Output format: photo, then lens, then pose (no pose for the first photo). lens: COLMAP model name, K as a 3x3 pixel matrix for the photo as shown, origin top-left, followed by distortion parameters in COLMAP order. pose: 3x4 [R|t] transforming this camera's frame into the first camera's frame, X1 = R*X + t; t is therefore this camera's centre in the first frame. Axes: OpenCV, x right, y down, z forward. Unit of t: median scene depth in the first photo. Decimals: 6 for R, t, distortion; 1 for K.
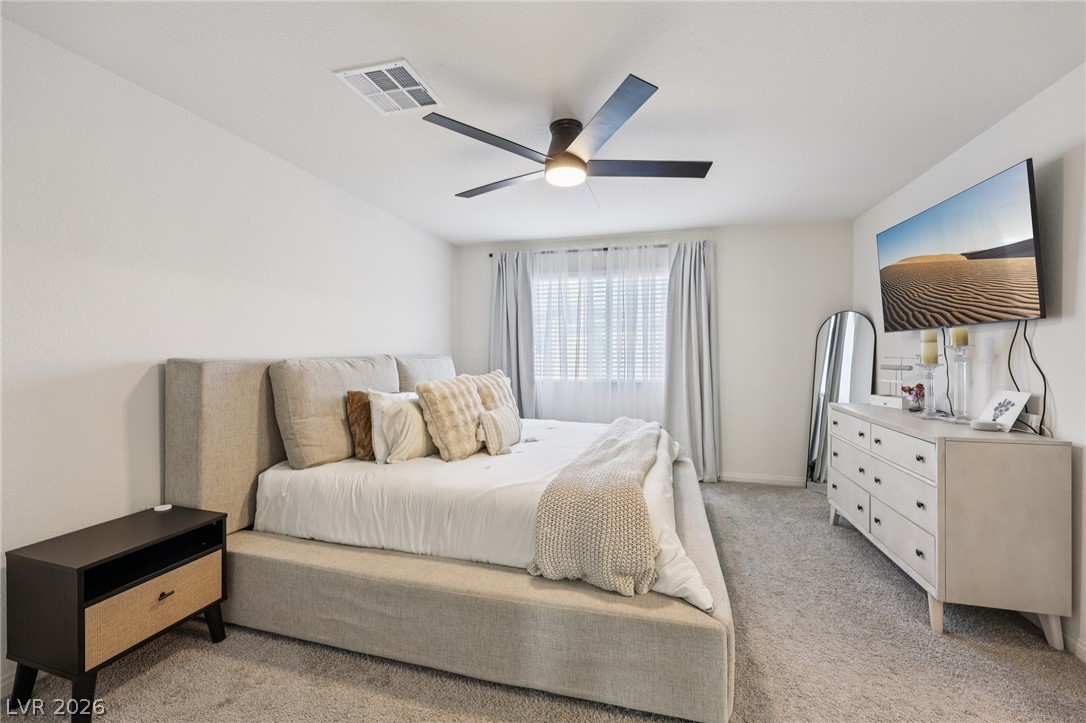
lens RADIAL K [[437.0, 0, 545.5], [0, 437.0, 355.6], [0, 0, 1]] dist [-0.000933, 0.000482]
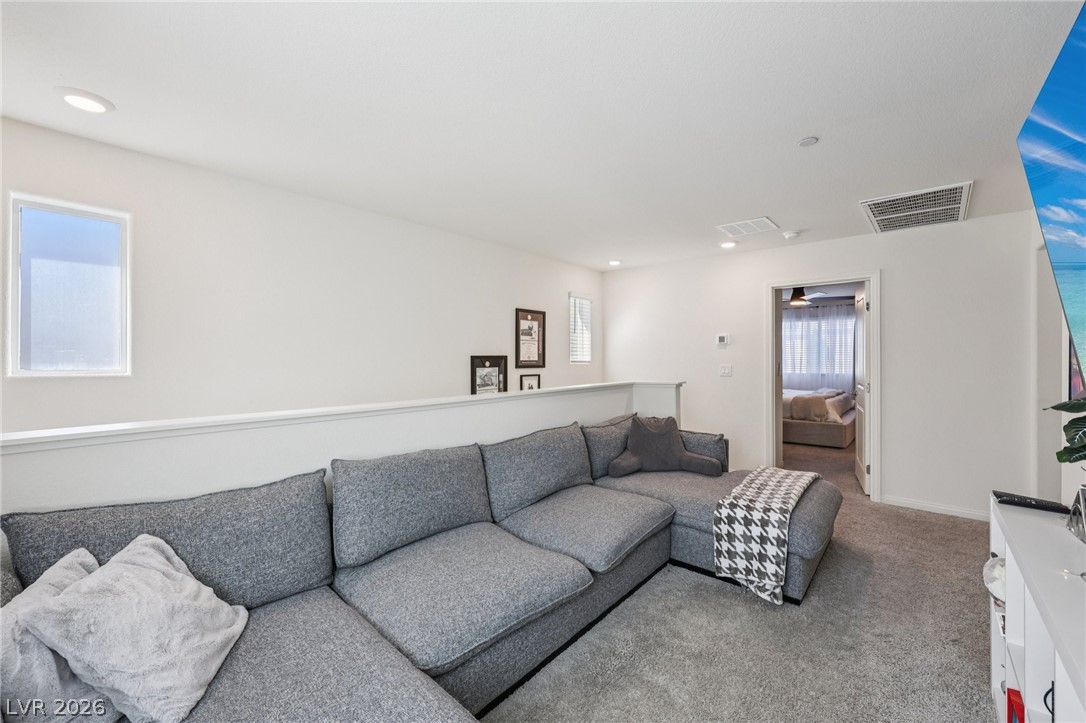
lens RADIAL K [[437.0, 0, 545.5], [0, 437.0, 355.6], [0, 0, 1]] dist [-0.000933, 0.000482]
pose [[0.903453, -0.000816, -0.428687, -0.141891], [-0.001396, 0.999987, -0.004846, -0.013749], [0.428685, 0.004976, 0.903440, -1.472356]]
